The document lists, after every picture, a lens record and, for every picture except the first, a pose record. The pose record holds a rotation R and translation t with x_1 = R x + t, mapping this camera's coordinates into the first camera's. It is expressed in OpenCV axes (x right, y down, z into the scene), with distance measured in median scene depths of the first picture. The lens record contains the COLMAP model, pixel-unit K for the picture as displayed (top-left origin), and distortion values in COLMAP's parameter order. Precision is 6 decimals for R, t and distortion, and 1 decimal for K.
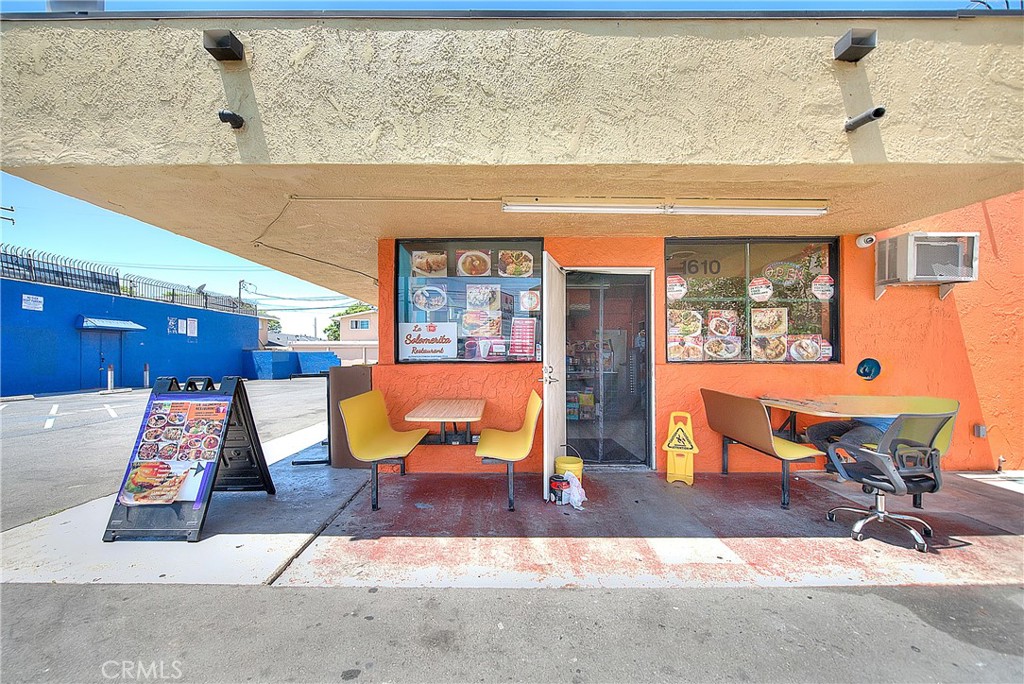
lens RADIAL K [[420.3, 0, 513.4], [0, 420.3, 354.3], [0, 0, 1]] dist [0.000058, 0.000007]
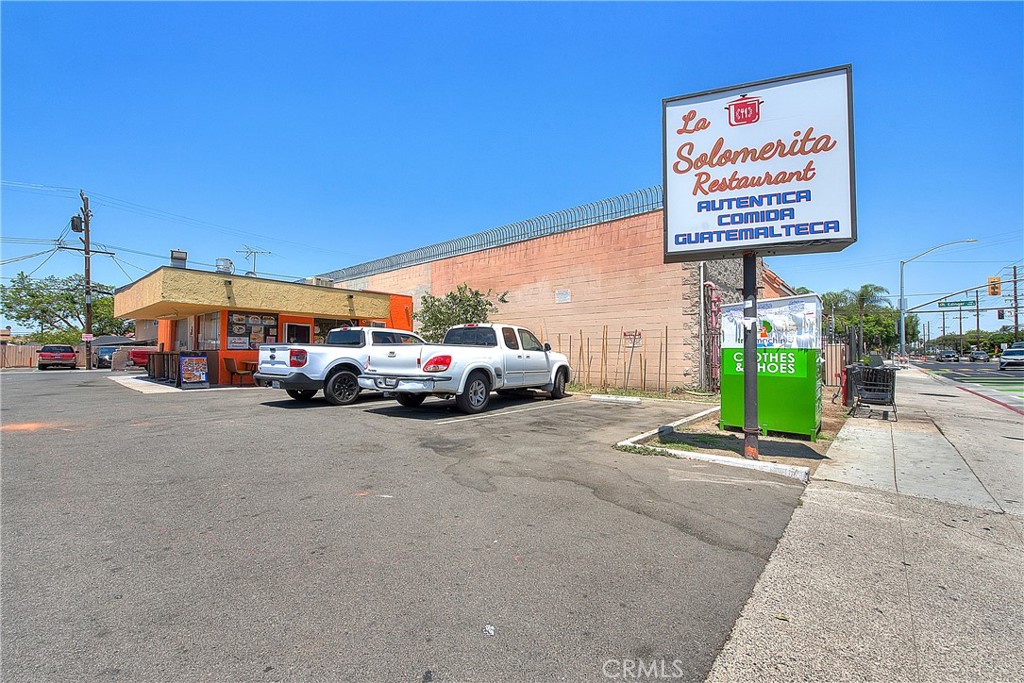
lens RADIAL K [[428.0, 0, 516.8], [0, 428.0, 350.5], [0, 0, 1]] dist [-0.002420, -0.000530]
pose [[0.649290, 0.010658, 0.760466, -1.303134], [-0.003307, 0.999932, -0.011191, 0.057815], [-0.760534, 0.004751, 0.649281, -2.730844]]
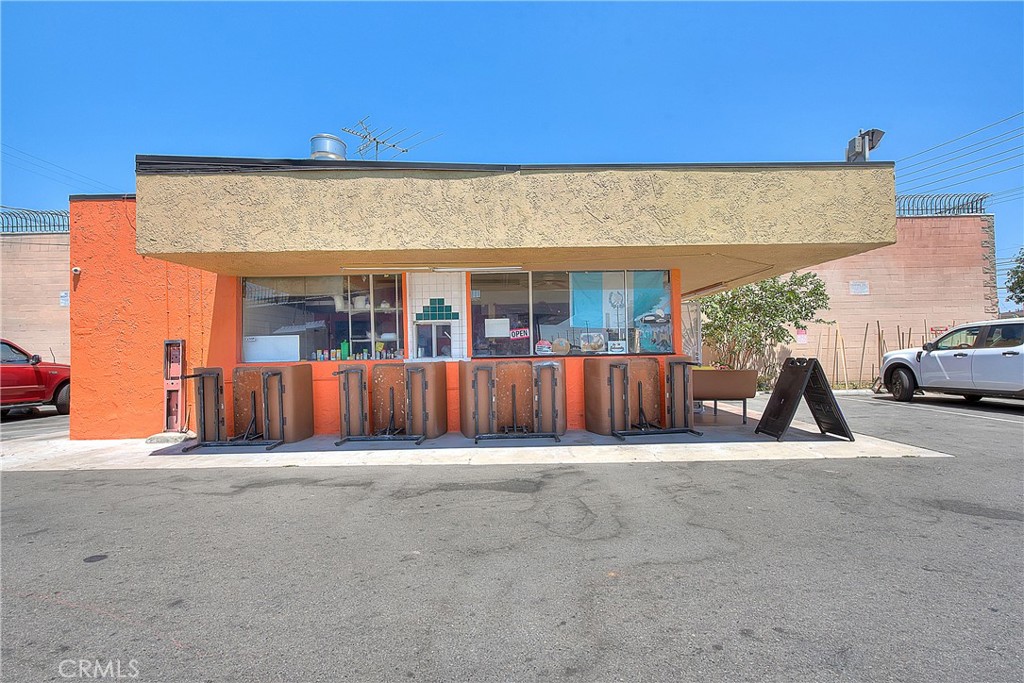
lens RADIAL K [[487.5, 0, 510.7], [0, 487.5, 346.2], [0, 0, 1]] dist [-0.002985, 0.000062]
pose [[-0.020932, 0.011126, 0.999719, -2.001785], [0.022943, 0.999680, -0.010645, -0.004138], [-0.999518, 0.022713, -0.021180, 1.810047]]
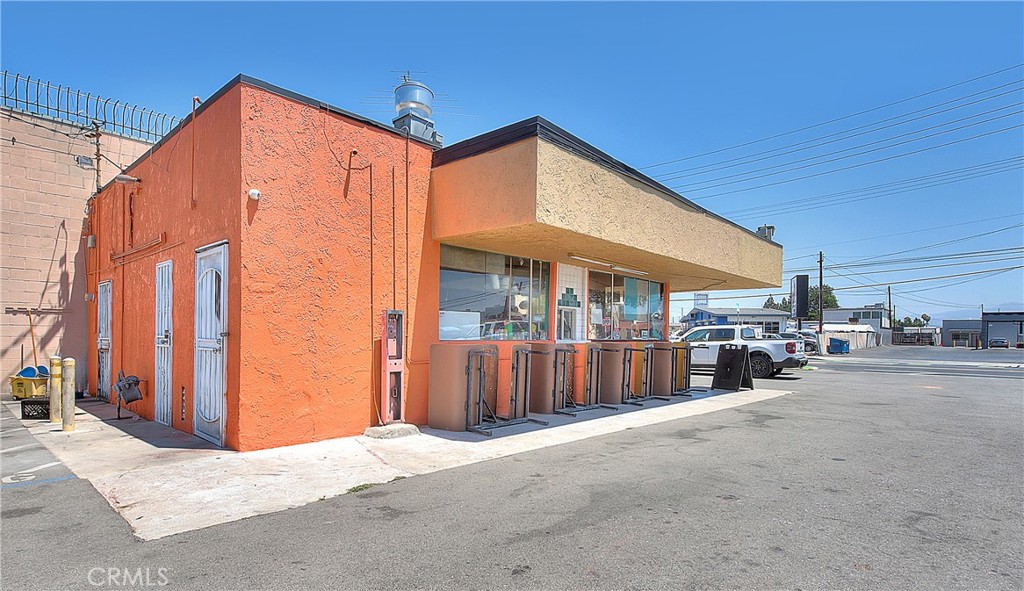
lens RADIAL K [[539.8, 0, 514.1], [0, 539.8, 344.5], [0, 0, 1]] dist [0.000789, -0.000400]
pose [[-0.752776, -0.015078, 0.658104, -1.536414], [-0.006896, 0.999863, 0.015019, 0.001285], [-0.658241, 0.006768, -0.752777, 3.856527]]
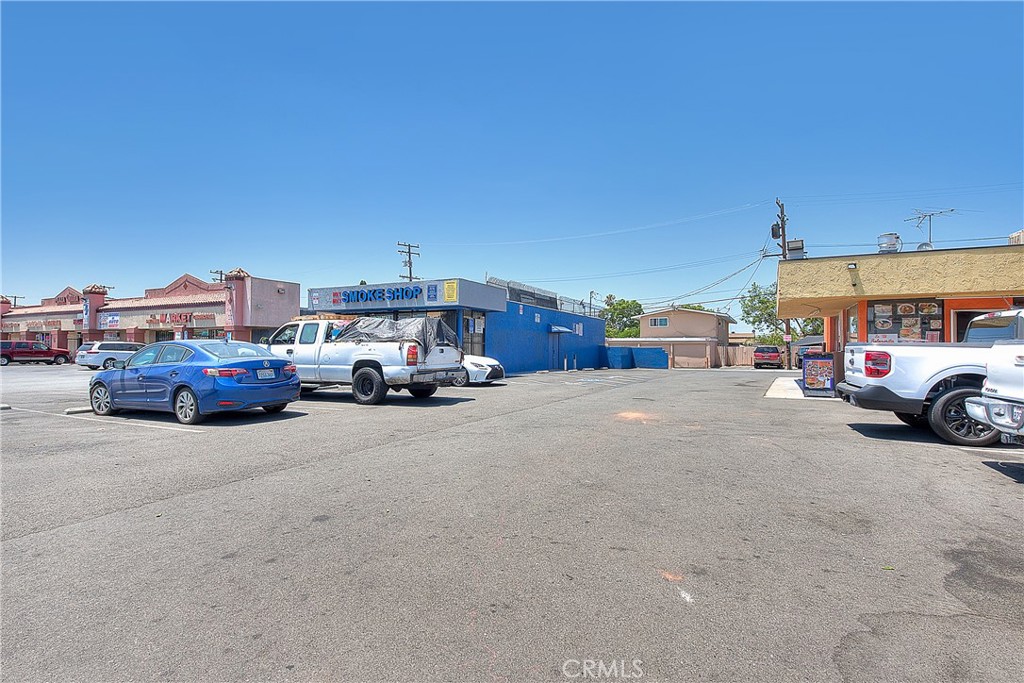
lens RADIAL K [[509.5, 0, 512.0], [0, 509.5, 341.5], [0, 0, 1]] dist [-0.001129, -0.000593]
pose [[0.881508, -0.002255, -0.472164, -0.708134], [-0.007393, 0.999800, -0.018577, 0.040783], [0.472111, 0.019866, 0.881315, -2.633731]]
